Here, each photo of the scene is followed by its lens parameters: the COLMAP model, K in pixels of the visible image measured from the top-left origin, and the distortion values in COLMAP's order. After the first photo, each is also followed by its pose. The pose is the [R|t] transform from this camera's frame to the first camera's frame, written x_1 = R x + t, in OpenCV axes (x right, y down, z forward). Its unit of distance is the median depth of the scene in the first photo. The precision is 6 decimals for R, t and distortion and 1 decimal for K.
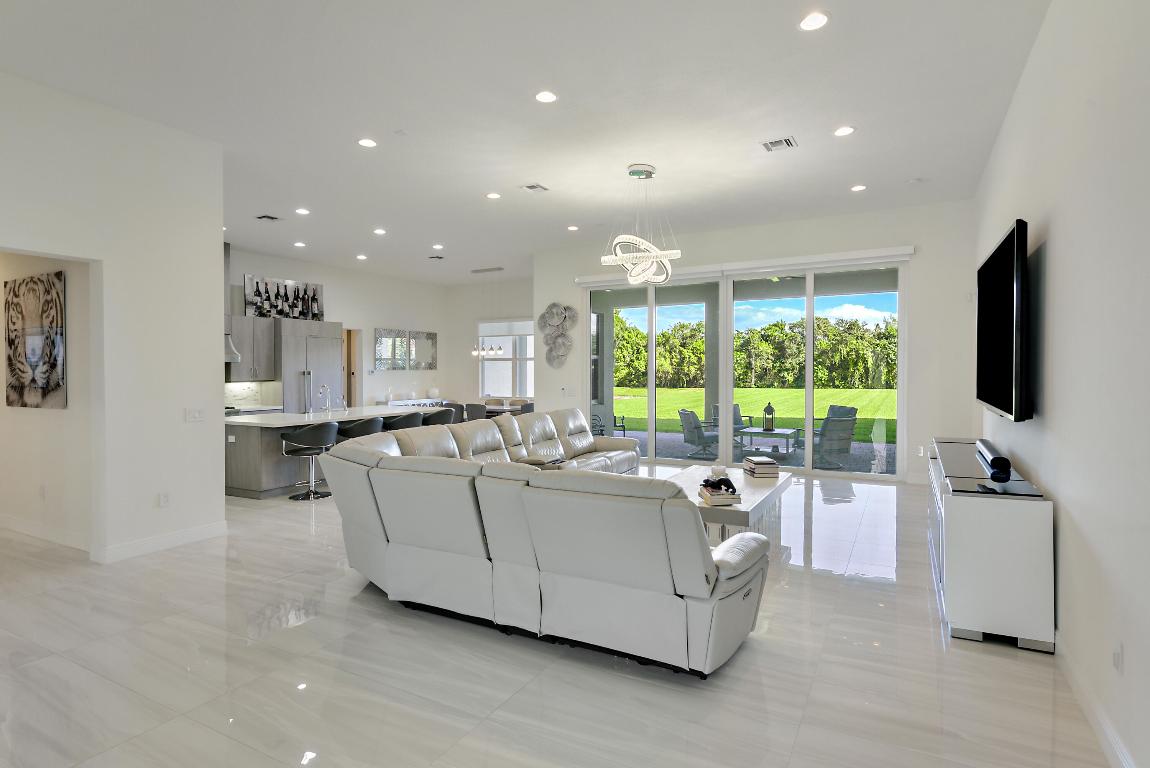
lens RADIAL K [[597.3, 0, 580.0], [0, 597.3, 372.1], [0, 0, 1]] dist [0.001184, -0.000318]
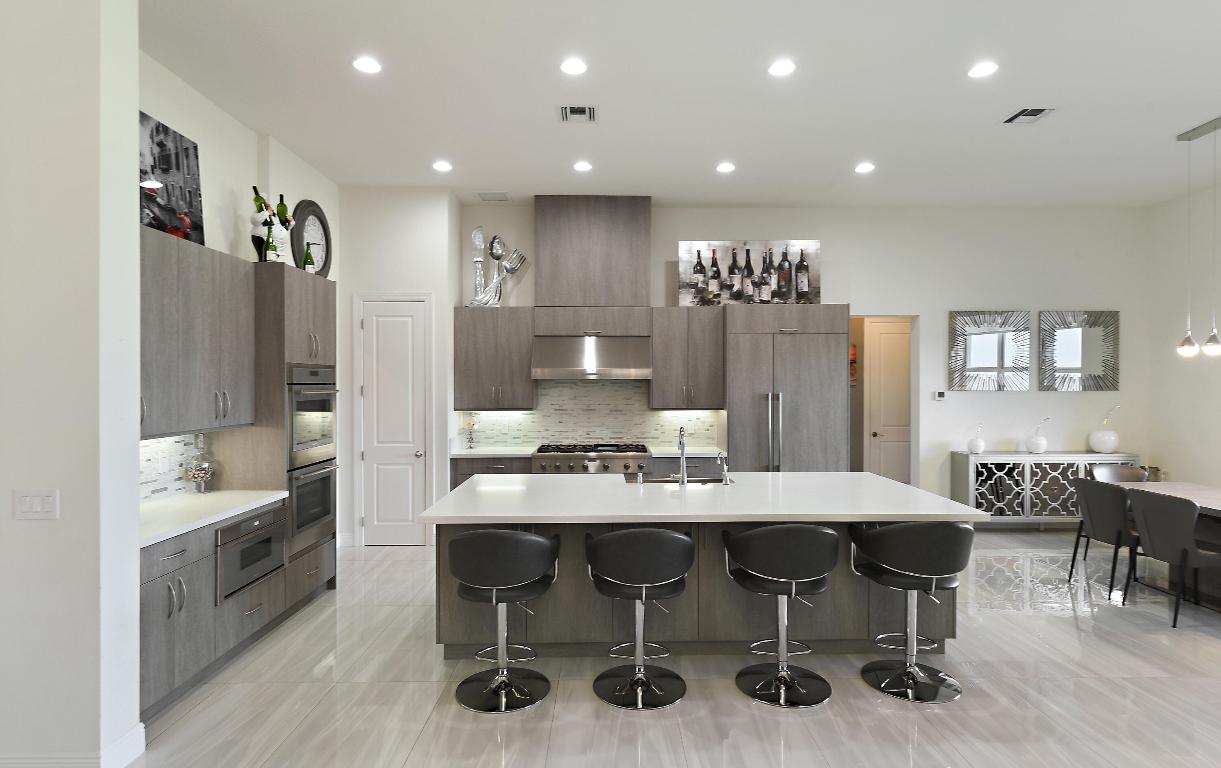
lens RADIAL K [[629.5, 0, 611.9], [0, 629.5, 380.8], [0, 0, 1]] dist [0.001612, -0.000668]
pose [[0.489220, 0.001418, -0.872159, -0.008136], [-0.005091, 0.999986, -0.001229, -0.011731], [0.872145, 0.005042, 0.489221, 0.547413]]
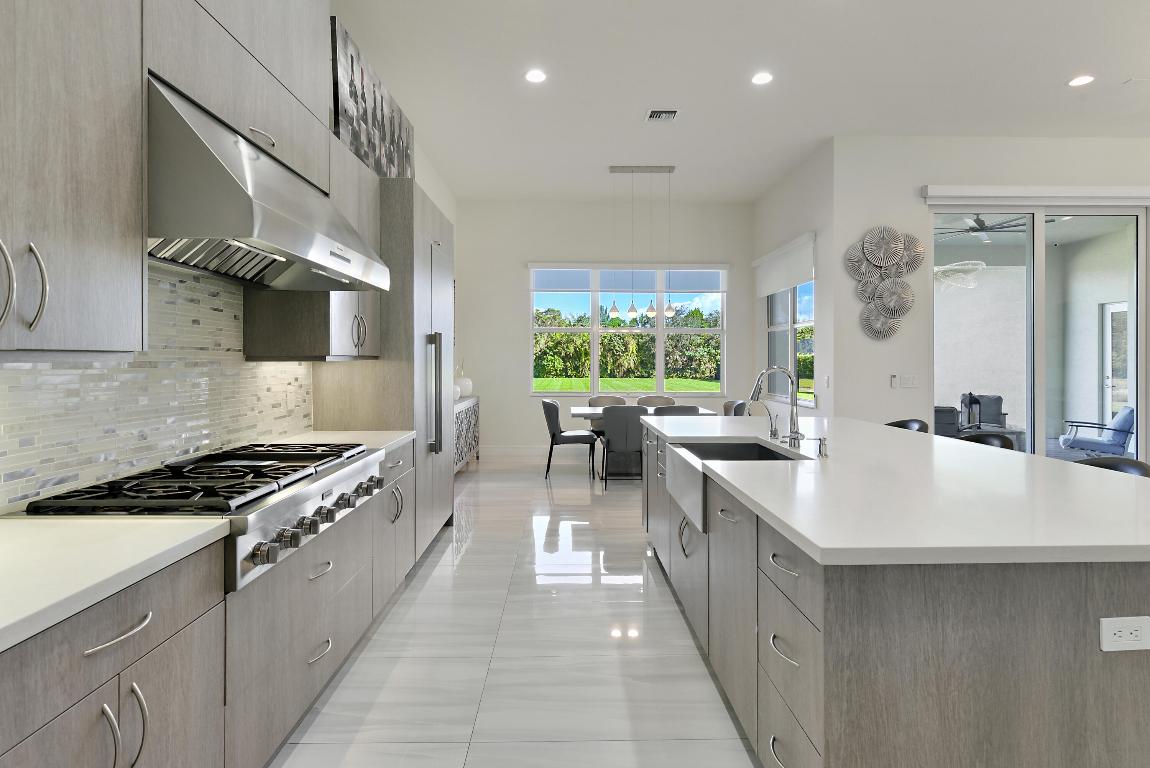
lens RADIAL K [[597.3, 0, 589.2], [0, 597.3, 359.3], [0, 0, 1]] dist [0.001184, -0.000318]
pose [[0.861140, 0.005774, 0.508334, -0.542978], [-0.002479, 0.999971, -0.007158, 0.016397], [-0.508361, 0.004904, 0.861130, 0.595932]]
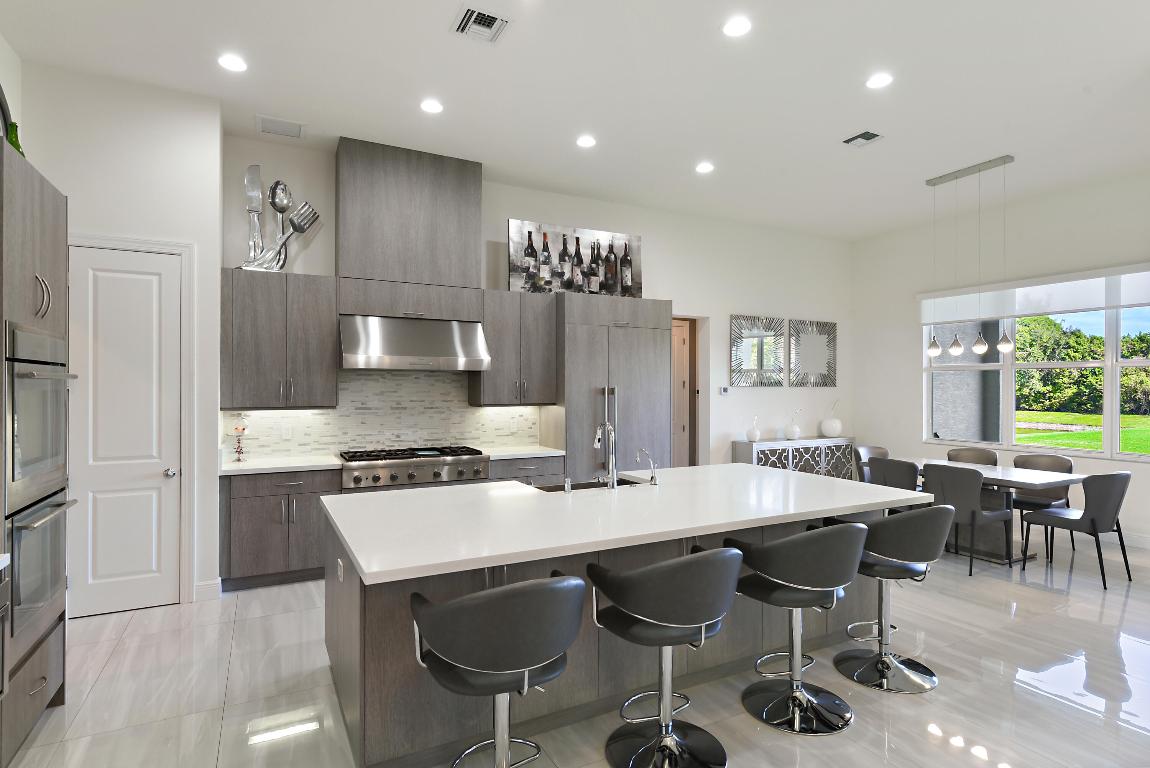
lens RADIAL K [[597.3, 0, 579.4], [0, 597.3, 381.8], [0, 0, 1]] dist [0.001184, -0.000318]
pose [[0.833440, 0.002482, -0.552605, -0.167053], [-0.009018, 0.999918, -0.009110, -0.001759], [0.552537, 0.012576, 0.833394, 0.502751]]
